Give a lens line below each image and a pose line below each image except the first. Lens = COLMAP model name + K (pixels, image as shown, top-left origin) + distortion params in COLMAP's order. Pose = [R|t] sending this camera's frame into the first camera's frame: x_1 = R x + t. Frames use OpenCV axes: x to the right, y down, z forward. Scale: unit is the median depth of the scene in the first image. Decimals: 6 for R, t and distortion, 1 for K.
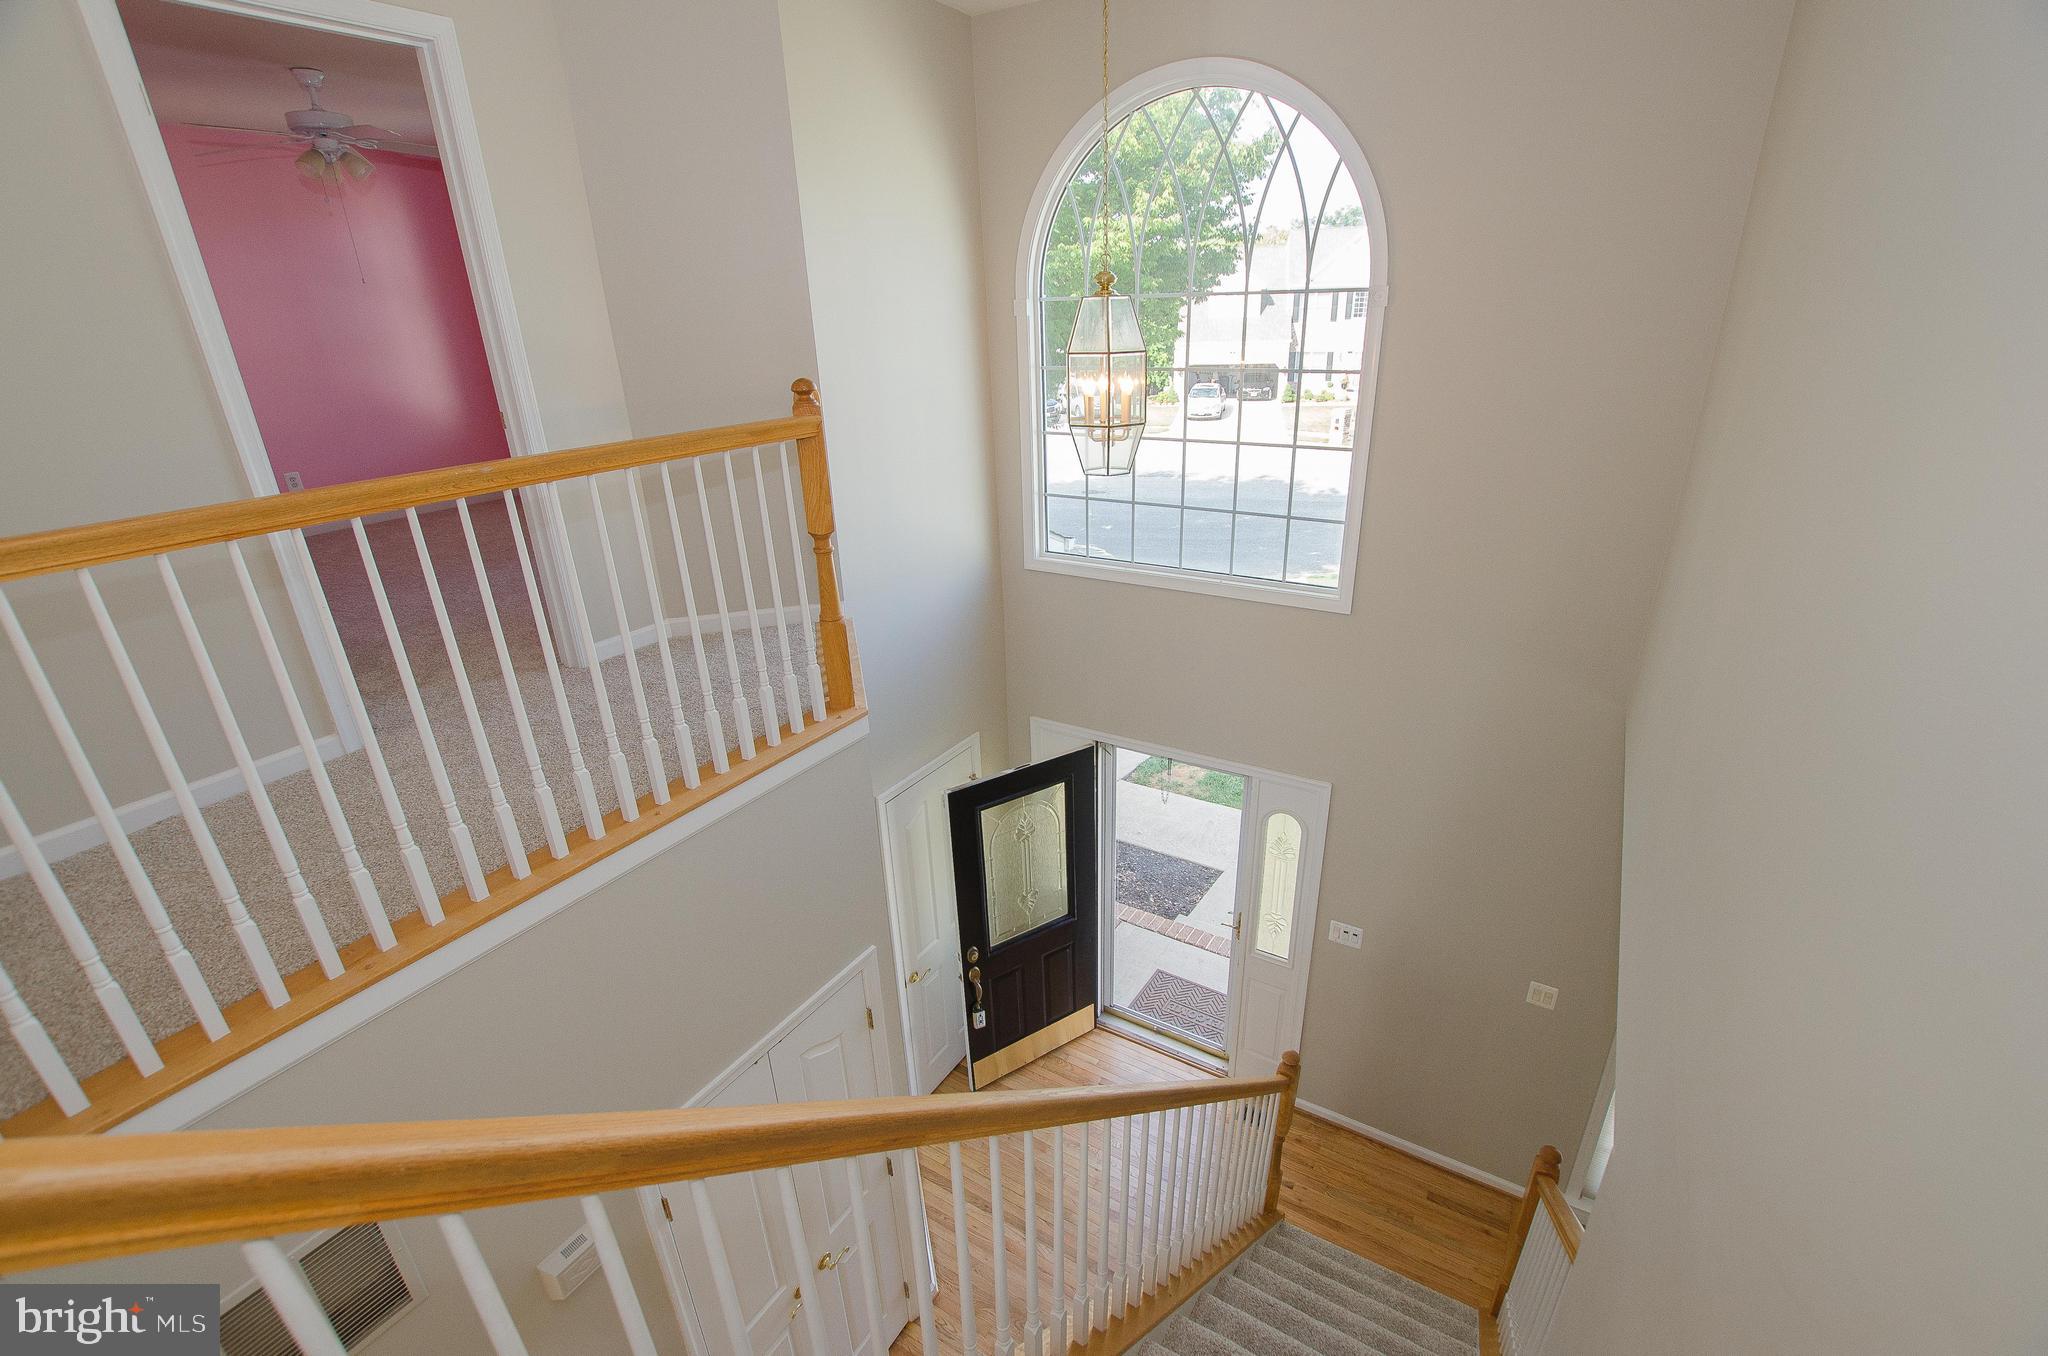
lens RADIAL K [[893.1, 0, 1024.0], [0, 893.1, 678.0], [0, 0, 1]] dist [-0.034619, -0.000192]
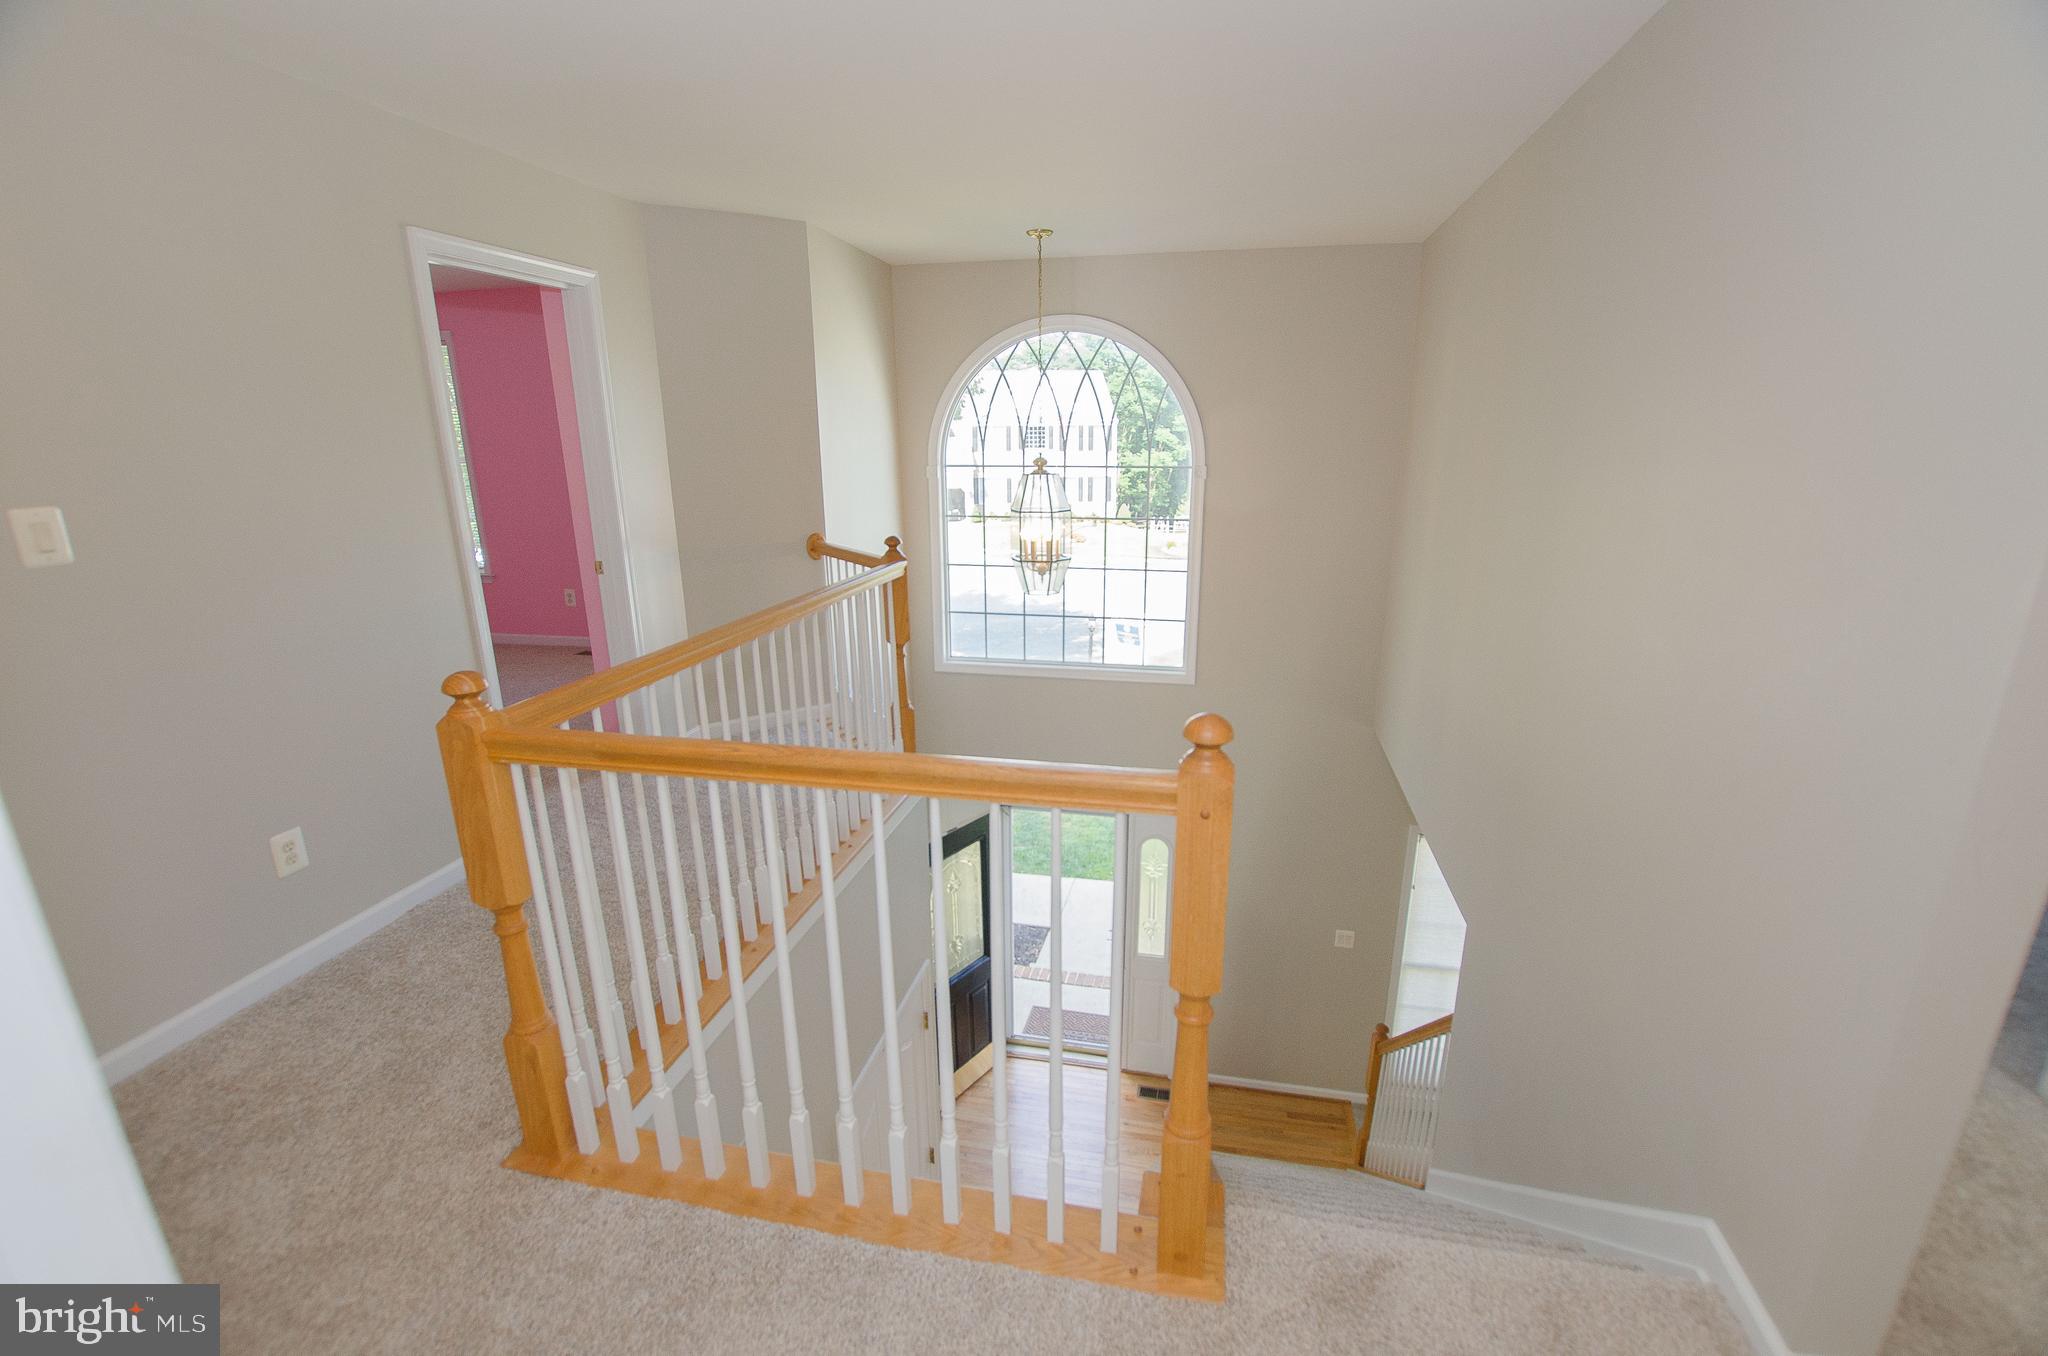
lens RADIAL K [[893.1, 0, 1024.0], [0, 893.1, 678.0], [0, 0, 1]] dist [-0.034619, -0.000192]
pose [[0.942123, -0.066632, 0.328580, -0.310221], [0.108289, 0.987999, -0.110139, 0.040129], [-0.317298, 0.139346, 0.938032, -0.220914]]
